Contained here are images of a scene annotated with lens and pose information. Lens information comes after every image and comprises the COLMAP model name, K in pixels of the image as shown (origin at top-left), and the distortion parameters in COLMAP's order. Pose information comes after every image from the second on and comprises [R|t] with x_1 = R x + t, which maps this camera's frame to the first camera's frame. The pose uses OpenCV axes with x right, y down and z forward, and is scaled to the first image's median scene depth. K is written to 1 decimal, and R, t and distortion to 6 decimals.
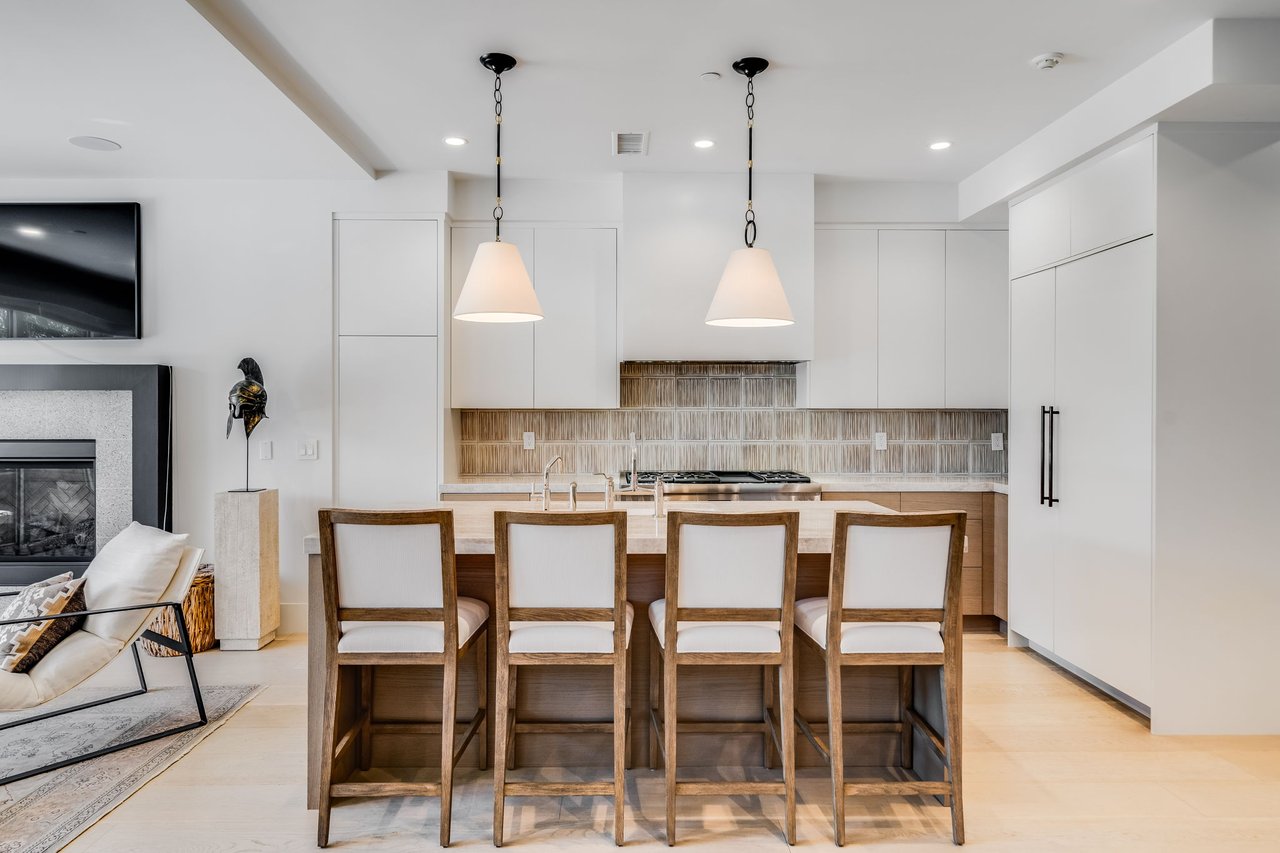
lens RADIAL K [[789.5, 0, 637.8], [0, 789.5, 409.1], [0, 0, 1]] dist [-0.002356, 0.001959]
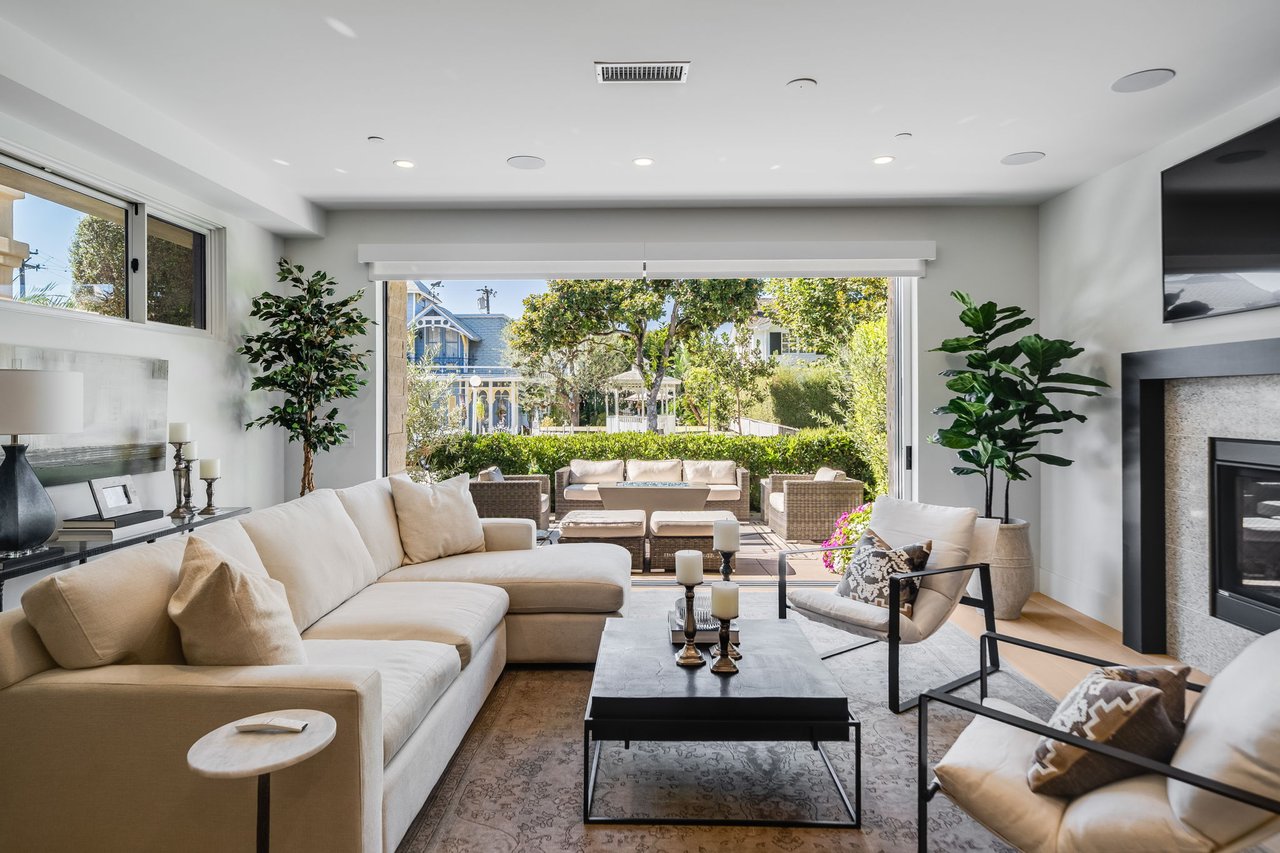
lens RADIAL K [[726.5, 0, 612.5], [0, 726.5, 402.2], [0, 0, 1]] dist [-0.000648, -0.000509]
pose [[-0.052277, 0.003516, -0.998626, -0.139731], [0.002153, 0.999992, 0.003408, -0.001467], [0.998630, -0.001972, -0.052284, 0.605015]]
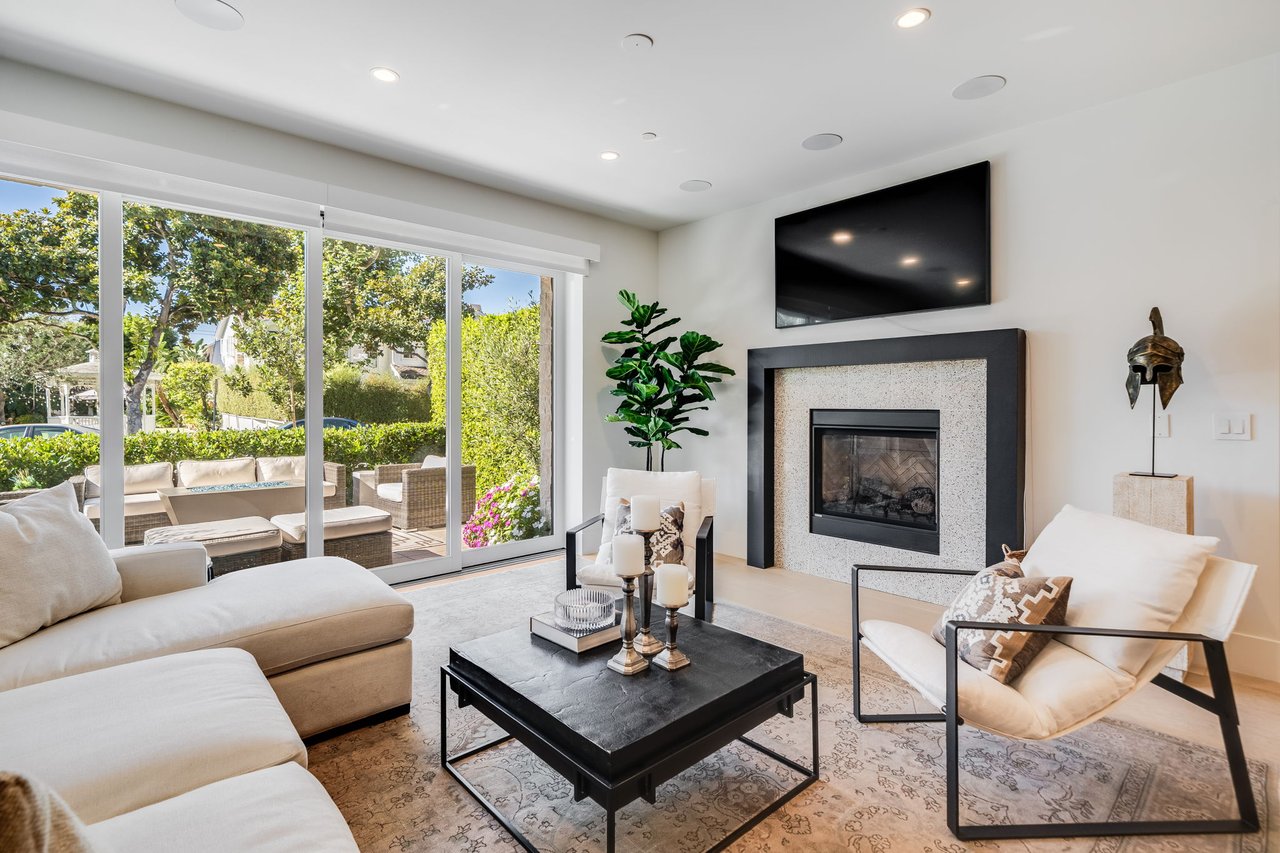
lens RADIAL K [[628.8, 0, 640.9], [0, 628.8, 410.2], [0, 0, 1]] dist [0.001016, 0.001397]
pose [[0.664983, 0.010703, -0.746782, -0.505136], [-0.001460, 0.999914, 0.013030, 0.042421], [0.746857, -0.007574, 0.664941, 0.270583]]
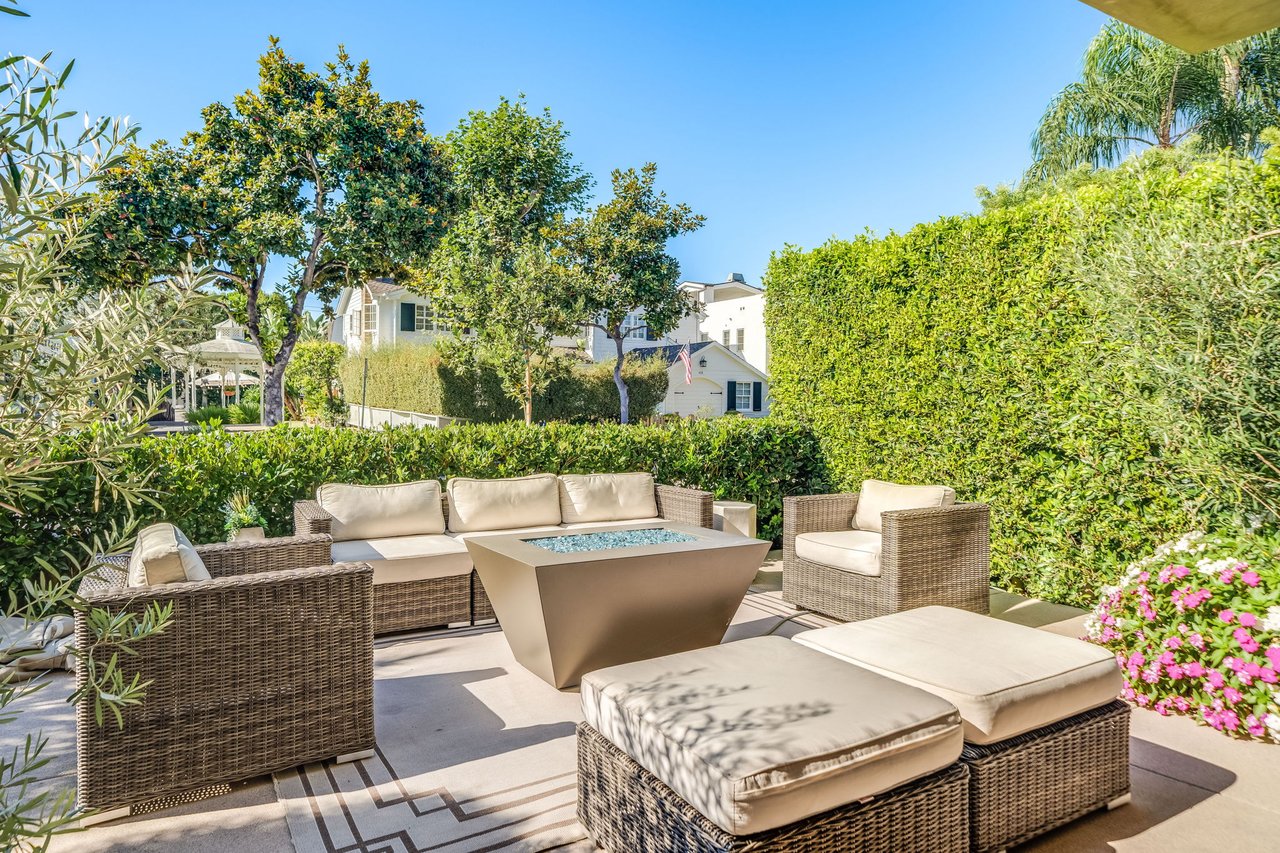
lens RADIAL K [[789.5, 0, 637.8], [0, 789.5, 409.1], [0, 0, 1]] dist [-0.002356, 0.001959]
pose [[0.500466, 0.020156, -0.865522, -1.621720], [-0.011143, 0.999796, 0.016840, 0.081488], [0.865685, 0.001217, 0.500588, 0.077922]]
